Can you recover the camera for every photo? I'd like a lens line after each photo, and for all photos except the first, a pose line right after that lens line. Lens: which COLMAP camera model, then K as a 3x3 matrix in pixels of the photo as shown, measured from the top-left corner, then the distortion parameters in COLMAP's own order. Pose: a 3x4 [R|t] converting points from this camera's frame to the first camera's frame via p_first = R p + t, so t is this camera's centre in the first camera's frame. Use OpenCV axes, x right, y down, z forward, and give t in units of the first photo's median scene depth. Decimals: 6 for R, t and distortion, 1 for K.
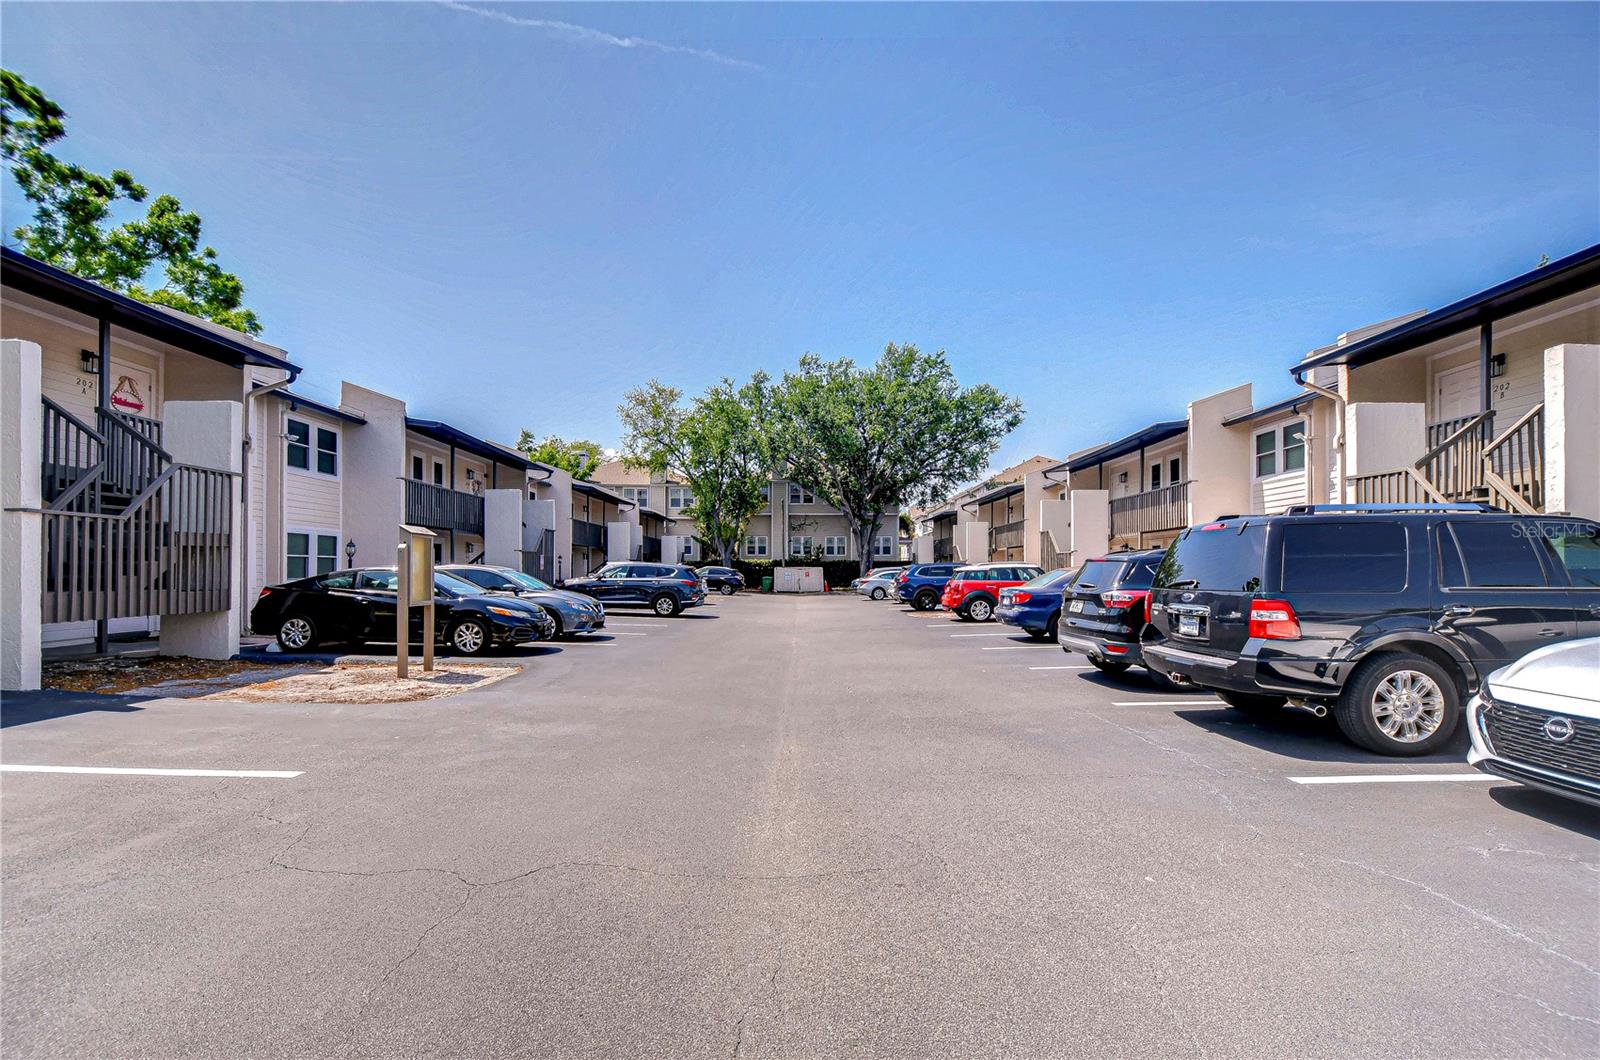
lens RADIAL K [[713.5, 0, 789.8], [0, 713.5, 571.0], [0, 0, 1]] dist [0.007416, -0.003566]
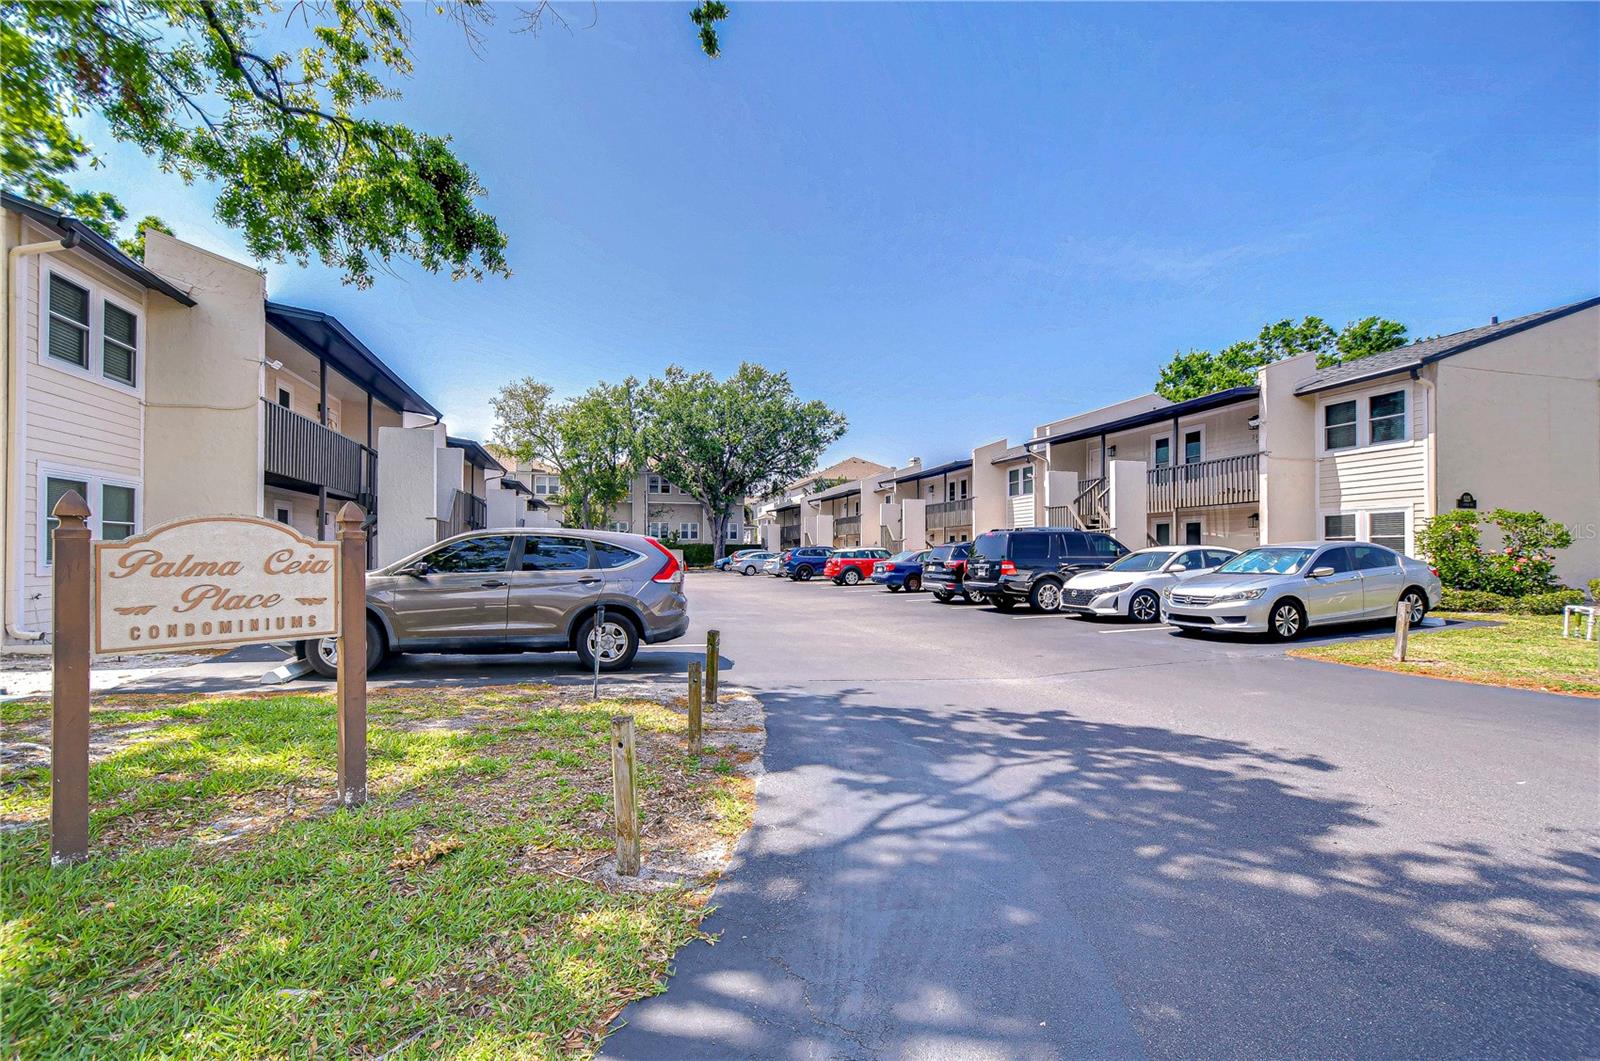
lens RADIAL K [[713.5, 0, 795.0], [0, 713.5, 544.6], [0, 0, 1]] dist [0.007416, -0.003566]
pose [[0.961729, 0.004375, 0.273968, -0.156581], [-0.000838, 0.999915, -0.013026, 0.001942], [-0.274002, 0.012298, 0.961651, -0.254996]]
